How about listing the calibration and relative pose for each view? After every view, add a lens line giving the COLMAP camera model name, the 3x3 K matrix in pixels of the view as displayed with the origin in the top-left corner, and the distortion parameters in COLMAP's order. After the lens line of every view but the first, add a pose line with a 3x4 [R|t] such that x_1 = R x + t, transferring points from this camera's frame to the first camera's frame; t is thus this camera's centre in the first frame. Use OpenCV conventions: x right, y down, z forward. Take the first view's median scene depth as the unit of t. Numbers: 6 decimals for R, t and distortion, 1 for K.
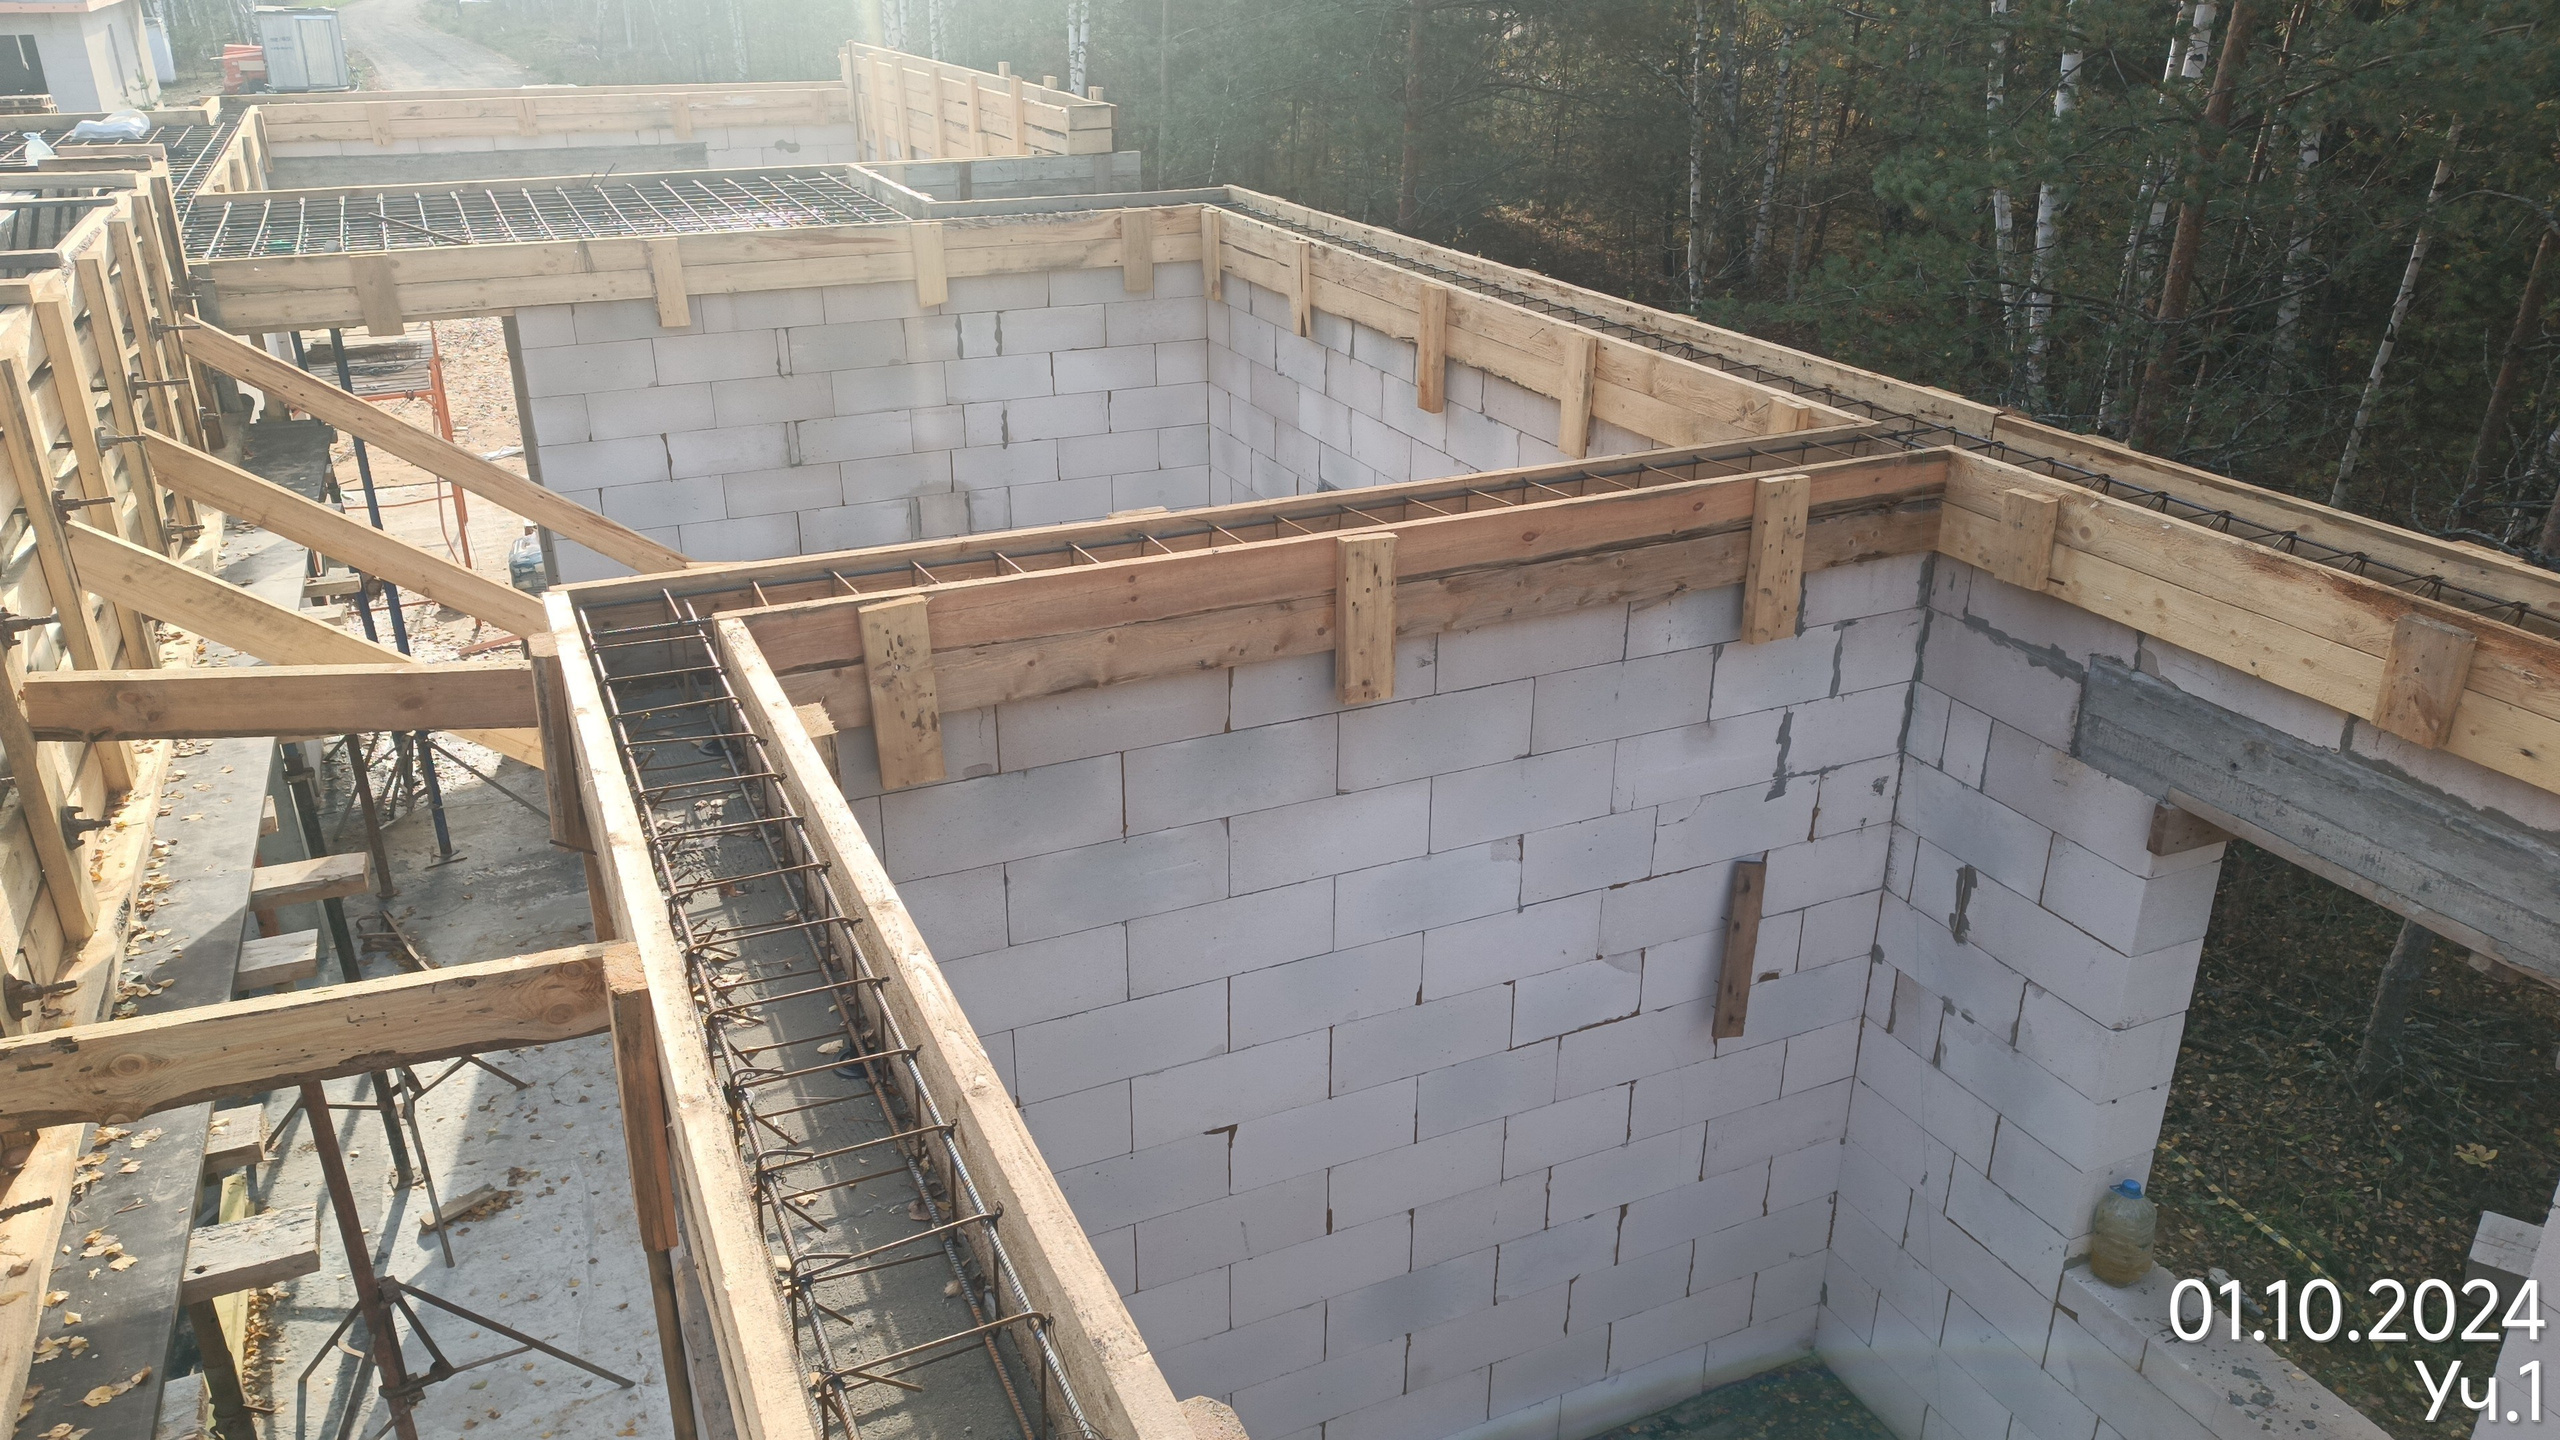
lens RADIAL K [[1808.6, 0, 1290.0], [0, 1808.6, 729.9], [0, 0, 1]] dist [0.006410, 0.004106]
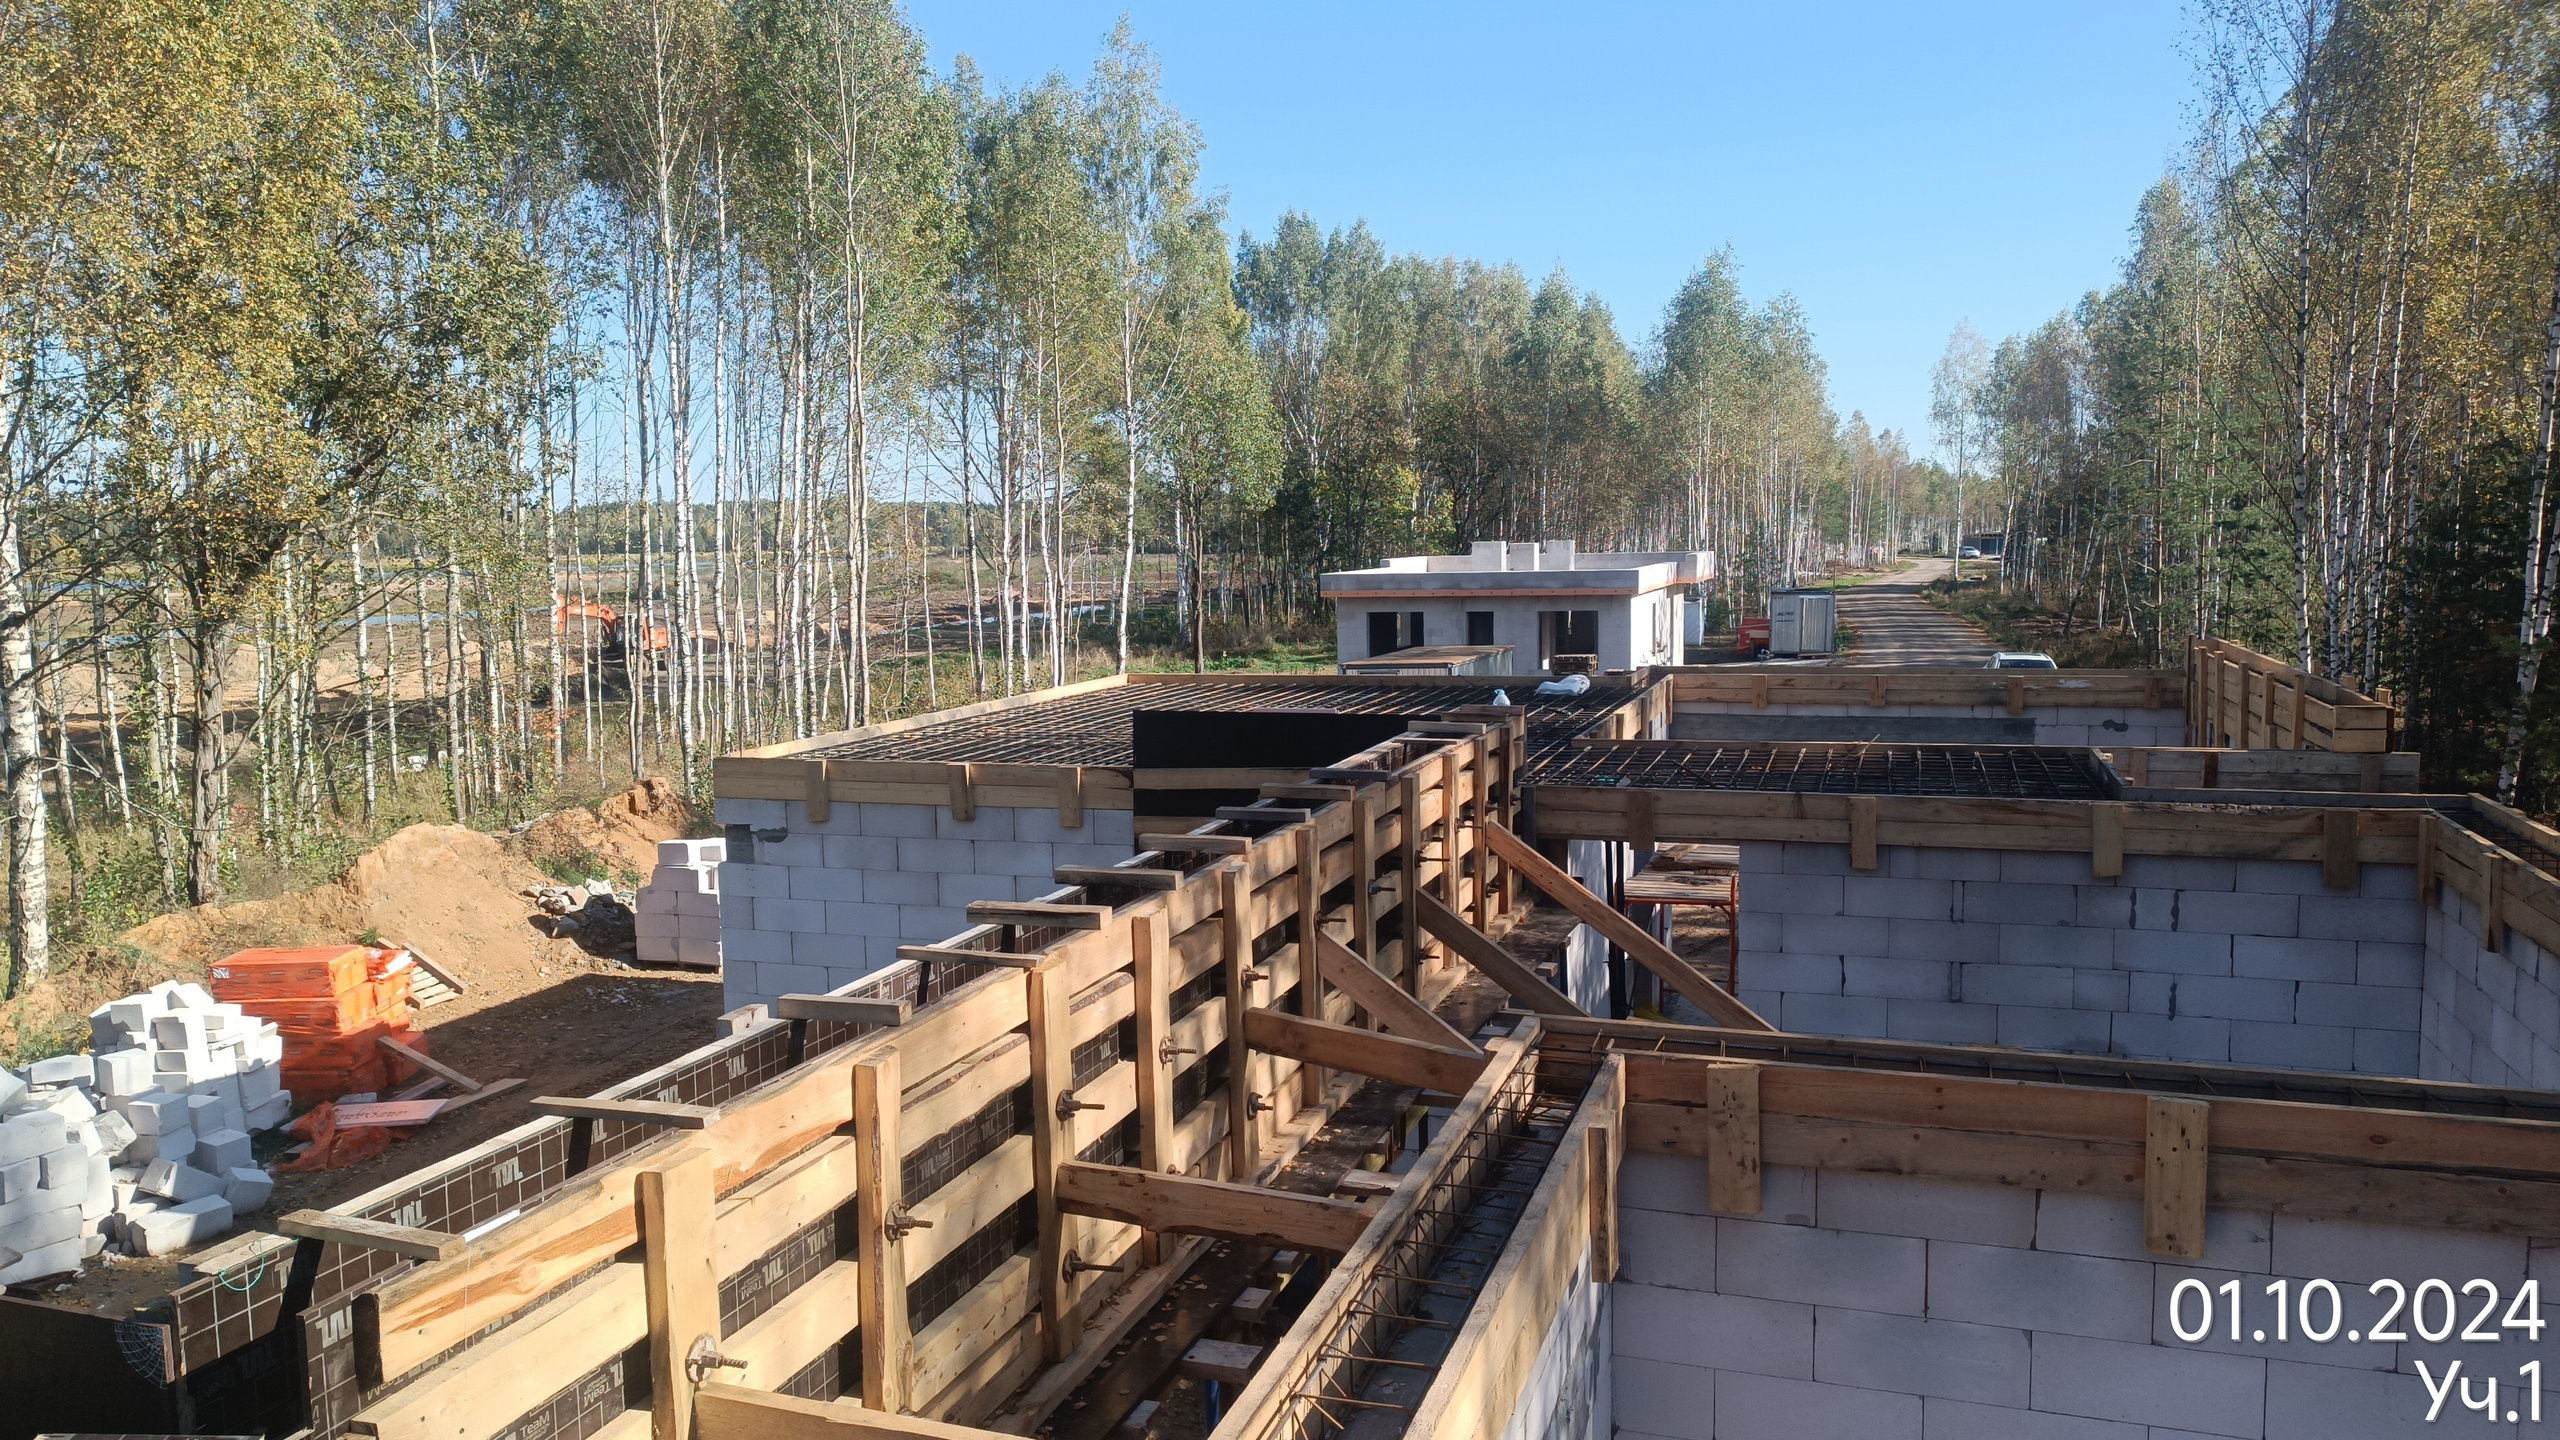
lens RADIAL K [[1808.6, 0, 1277.4], [0, 1808.6, 732.4], [0, 0, 1]] dist [0.006410, 0.004106]
pose [[0.718330, 0.057899, -0.693290, 0.191218], [-0.258497, 0.947400, -0.188713, 0.015060], [0.645896, 0.314772, 0.695512, -0.096411]]
